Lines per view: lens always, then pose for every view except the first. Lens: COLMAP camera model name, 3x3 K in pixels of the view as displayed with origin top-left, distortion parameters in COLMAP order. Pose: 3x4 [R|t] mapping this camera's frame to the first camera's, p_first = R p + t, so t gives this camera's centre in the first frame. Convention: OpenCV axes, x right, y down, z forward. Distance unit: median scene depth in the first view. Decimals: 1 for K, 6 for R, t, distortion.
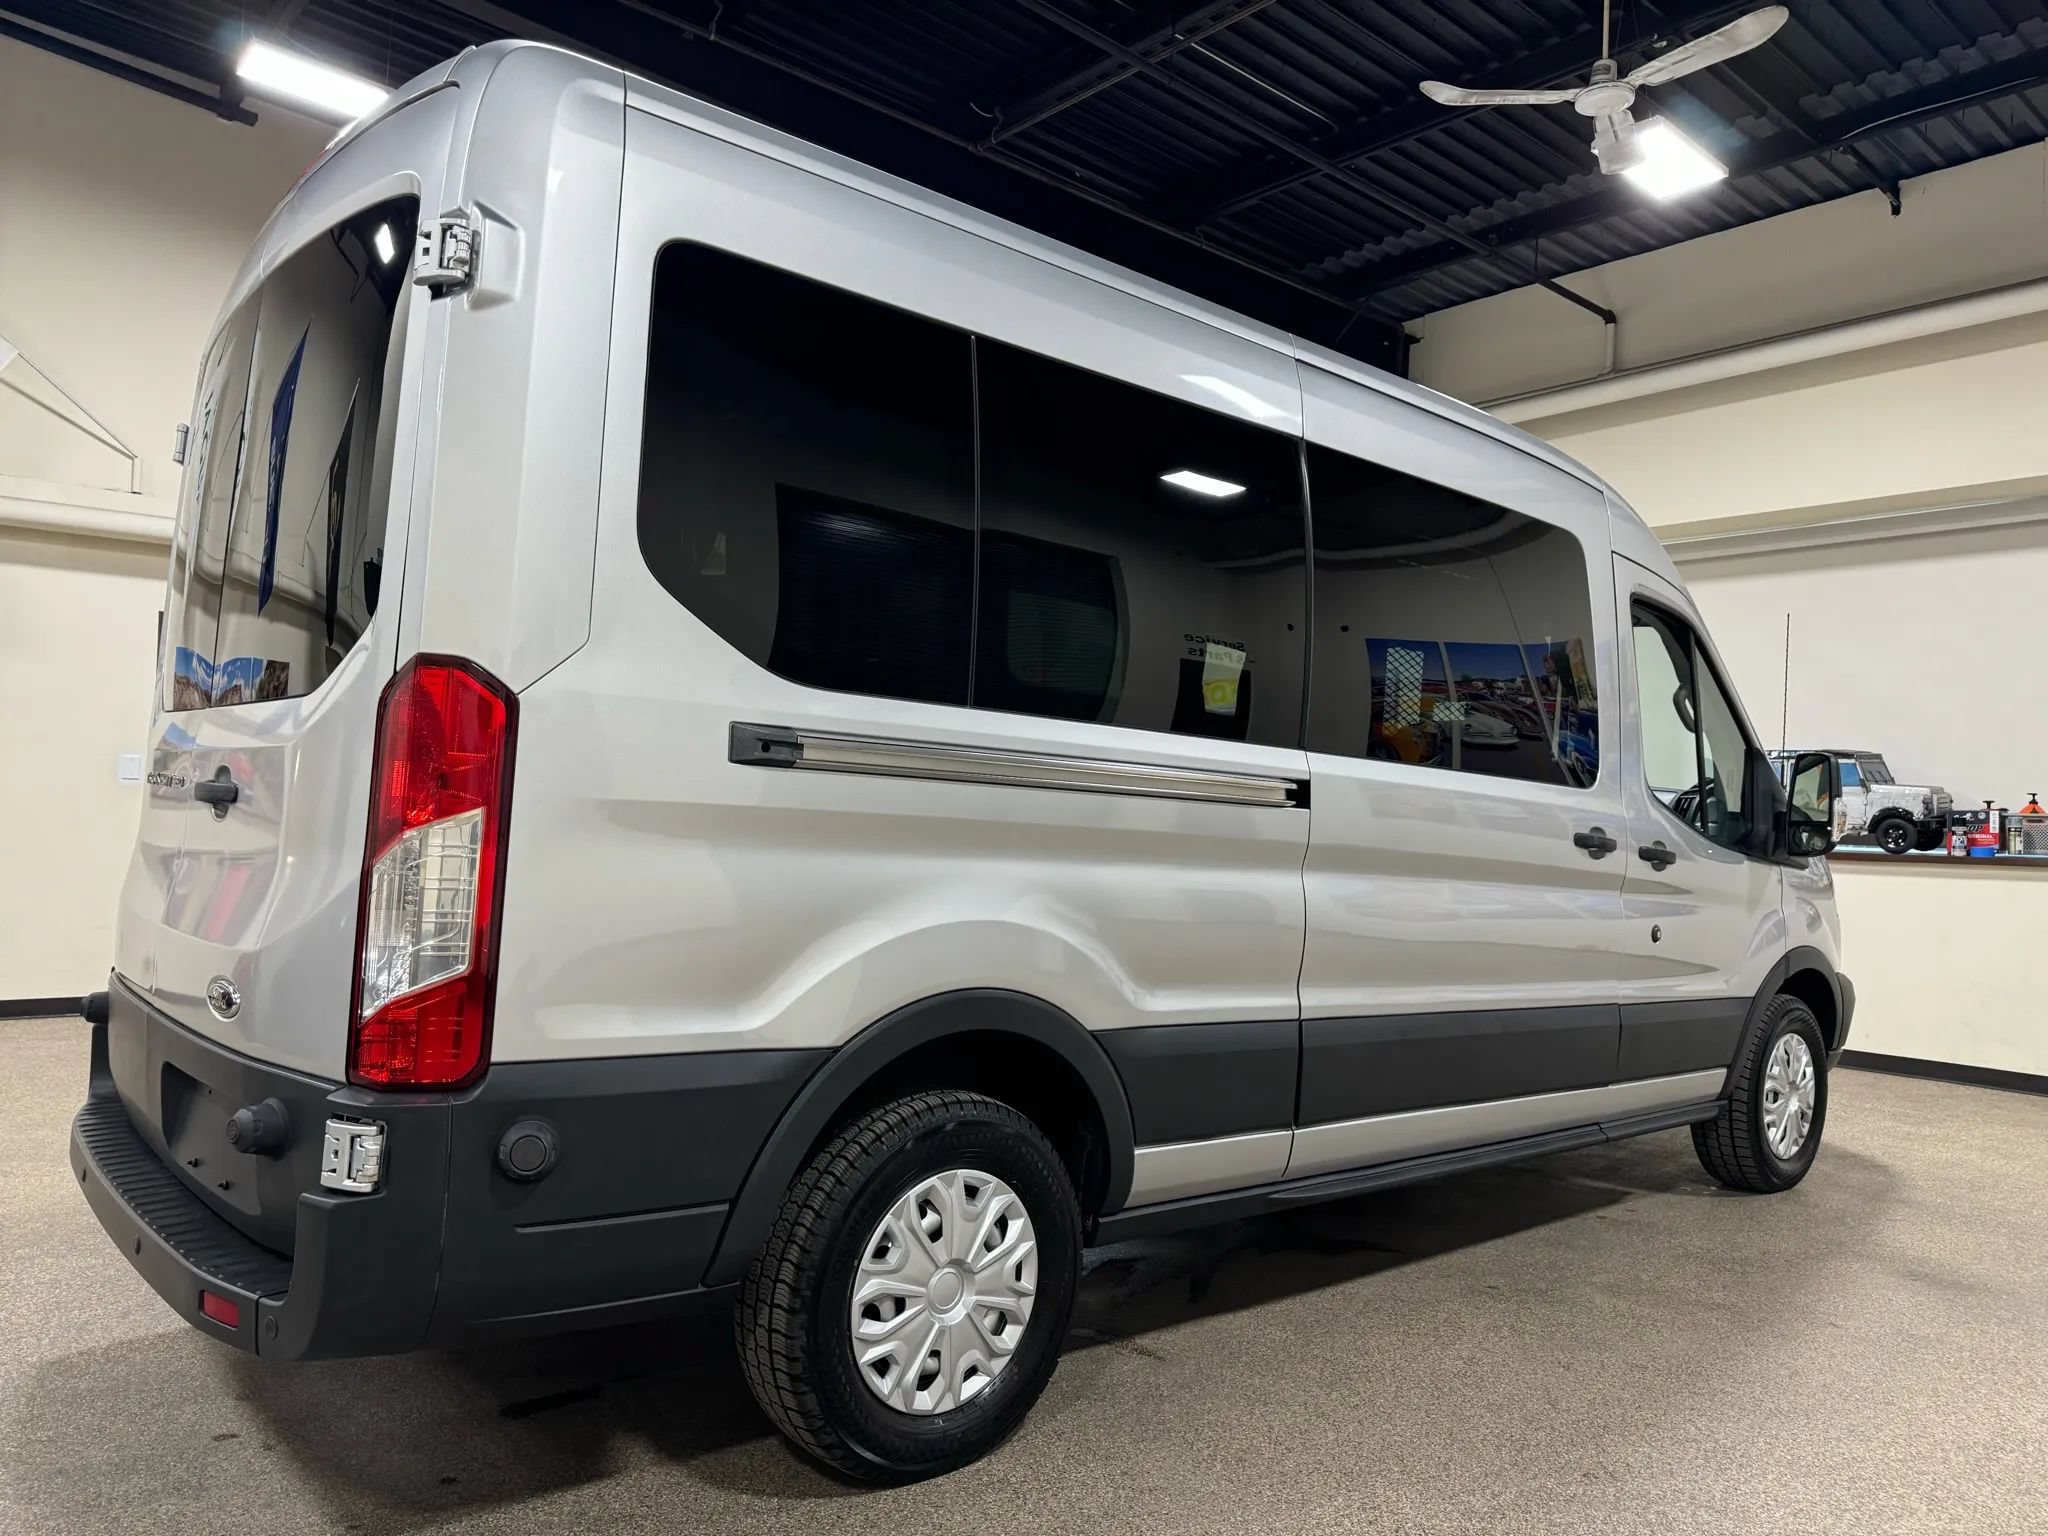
lens RADIAL K [[1455.3, 0, 1019.6], [0, 1455.3, 774.6], [0, 0, 1]] dist [0.027717, -0.032046]
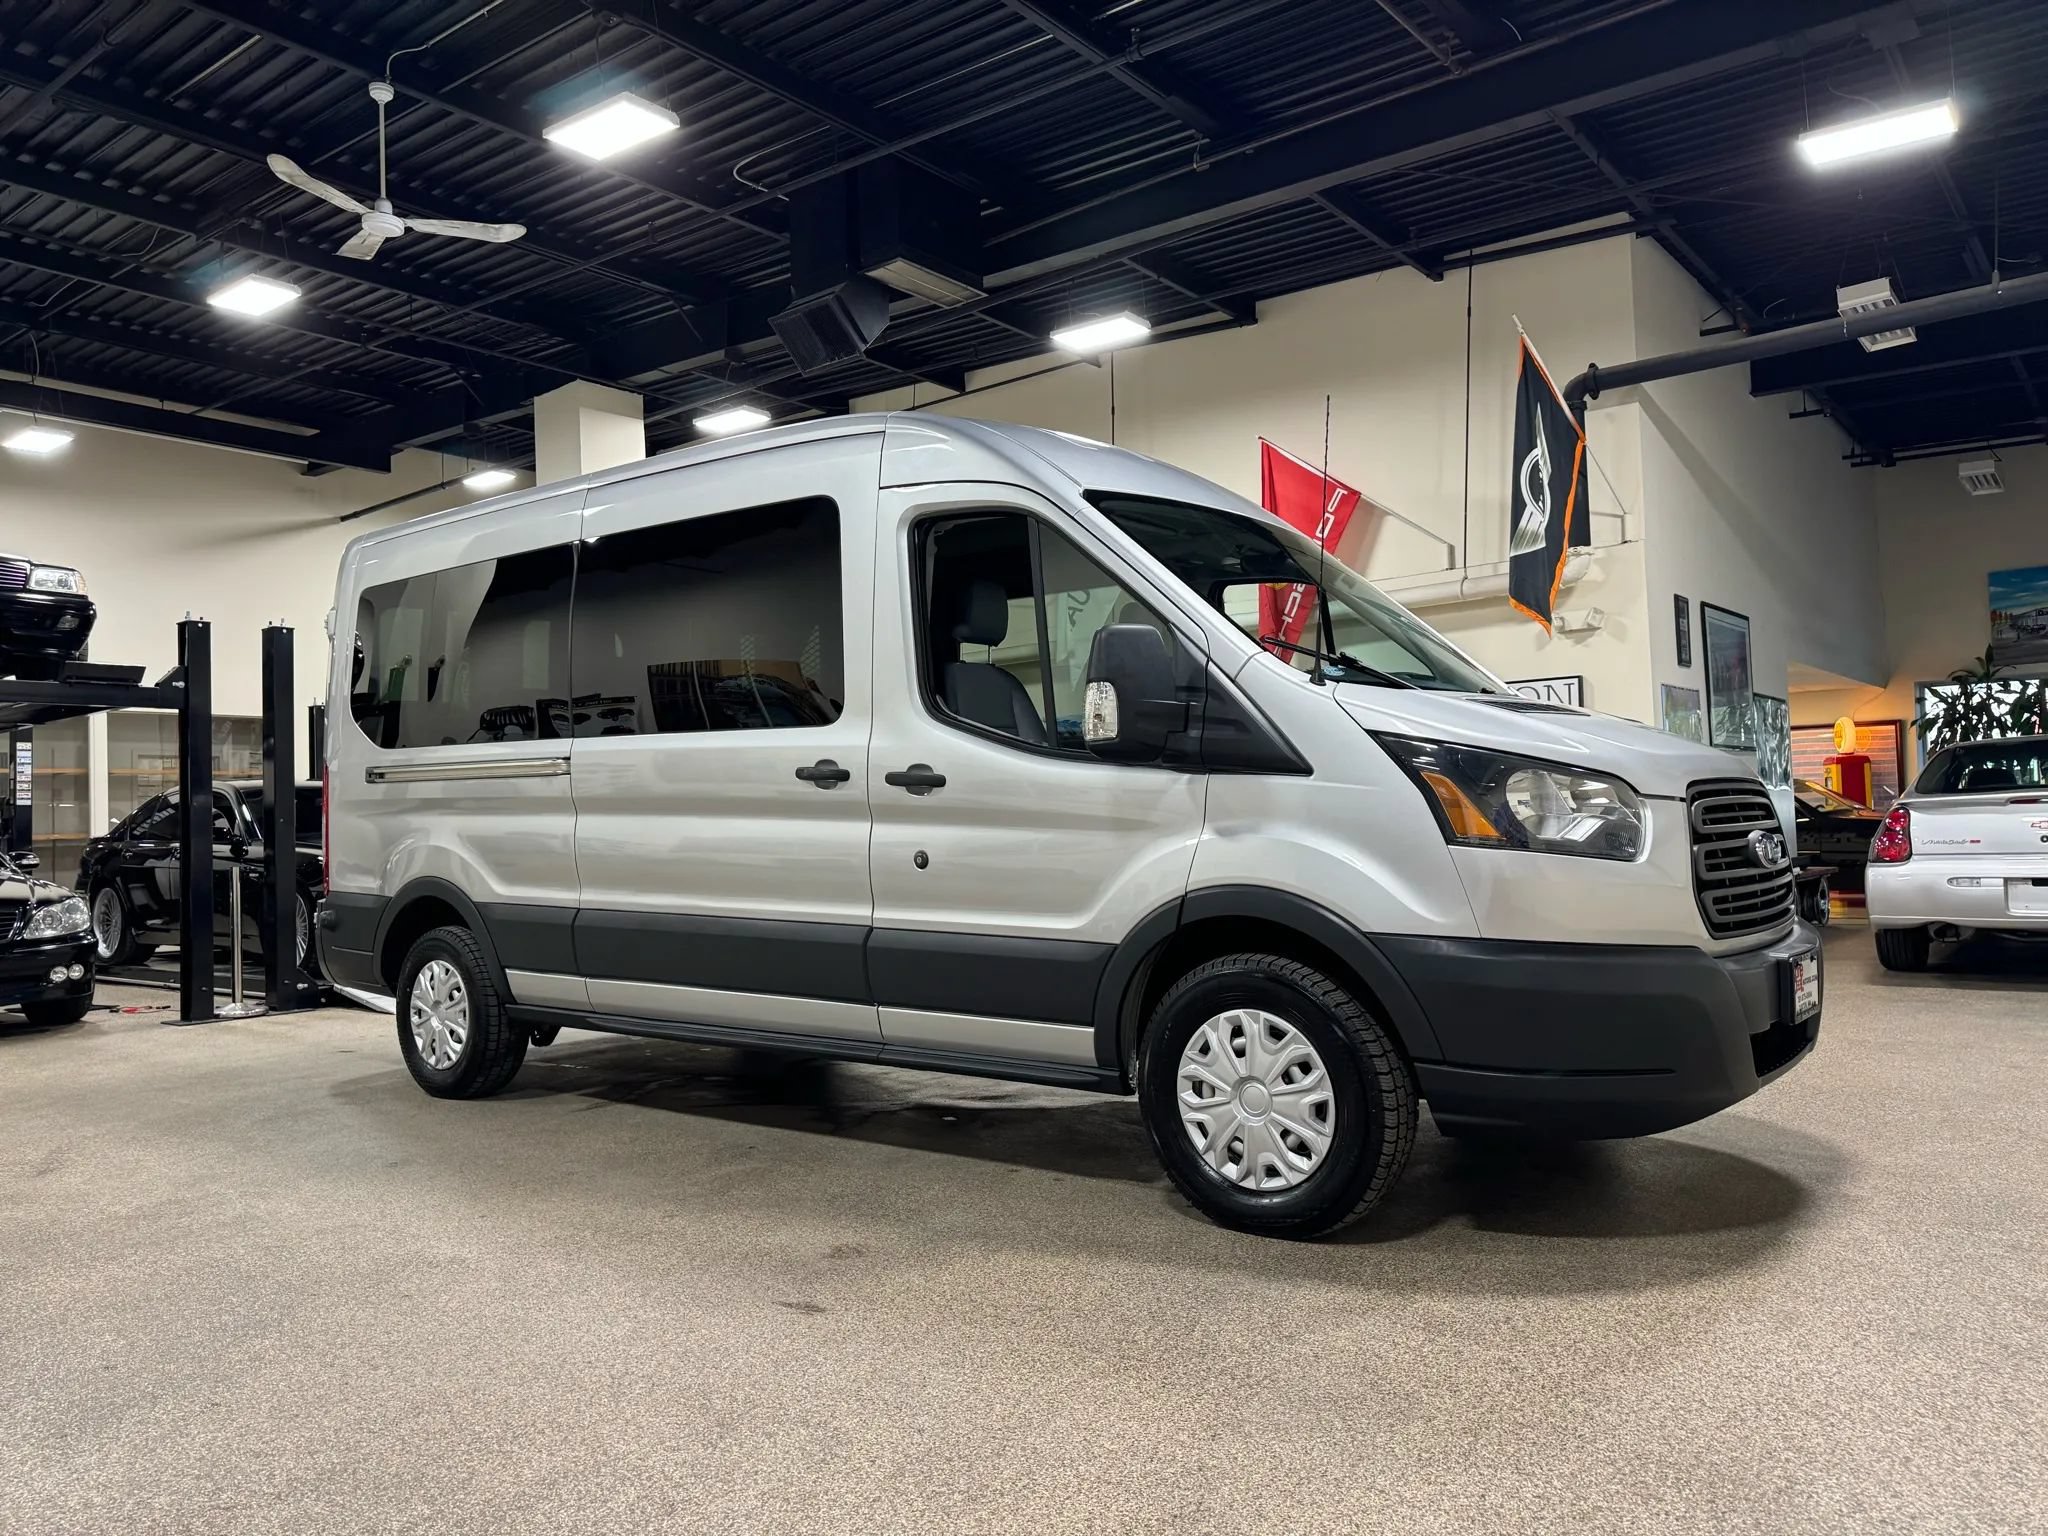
lens RADIAL K [[1455.3, 0, 1013.5], [0, 1455.3, 778.1], [0, 0, 1]] dist [0.027717, -0.032046]
pose [[0.182516, -0.076203, -0.980245, 1.782499], [0.062245, 0.995888, -0.065830, 0.156223], [0.981231, -0.049000, 0.186509, 1.138882]]
